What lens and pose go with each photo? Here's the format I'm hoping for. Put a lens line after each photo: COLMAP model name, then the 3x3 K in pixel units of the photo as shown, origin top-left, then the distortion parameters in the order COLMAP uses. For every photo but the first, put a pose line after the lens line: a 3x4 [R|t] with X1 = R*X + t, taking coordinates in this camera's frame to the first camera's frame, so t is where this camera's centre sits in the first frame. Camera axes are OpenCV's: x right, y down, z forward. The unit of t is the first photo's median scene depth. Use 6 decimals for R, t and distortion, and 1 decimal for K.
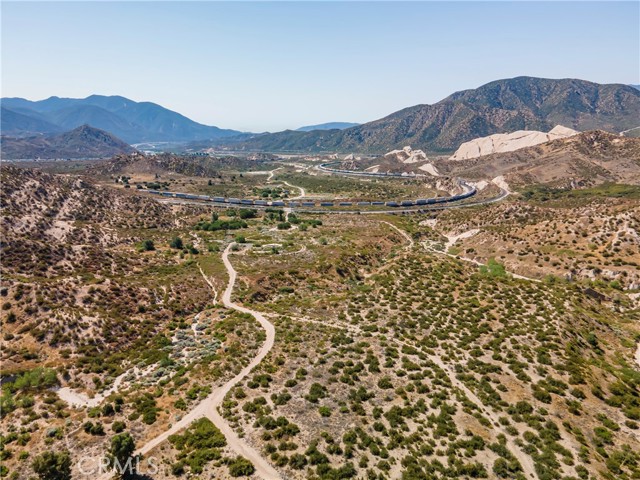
lens RADIAL K [[449.6, 0, 320.6], [0, 449.6, 239.6], [0, 0, 1]] dist [0.011602, 0.025503]
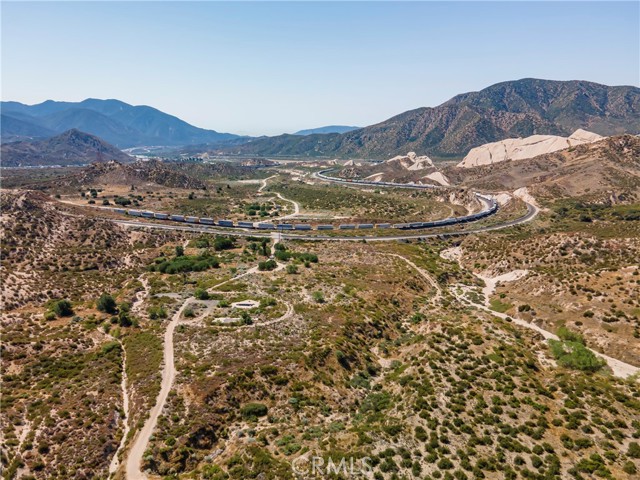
lens RADIAL K [[449.6, 0, 317.9], [0, 449.6, 240.6], [0, 0, 1]] dist [0.011602, 0.025503]
pose [[0.999995, -0.000670, -0.003230, 0.003658], [0.000654, 0.999987, -0.005010, -0.040056], [0.003233, 0.005008, 0.999982, 0.144456]]
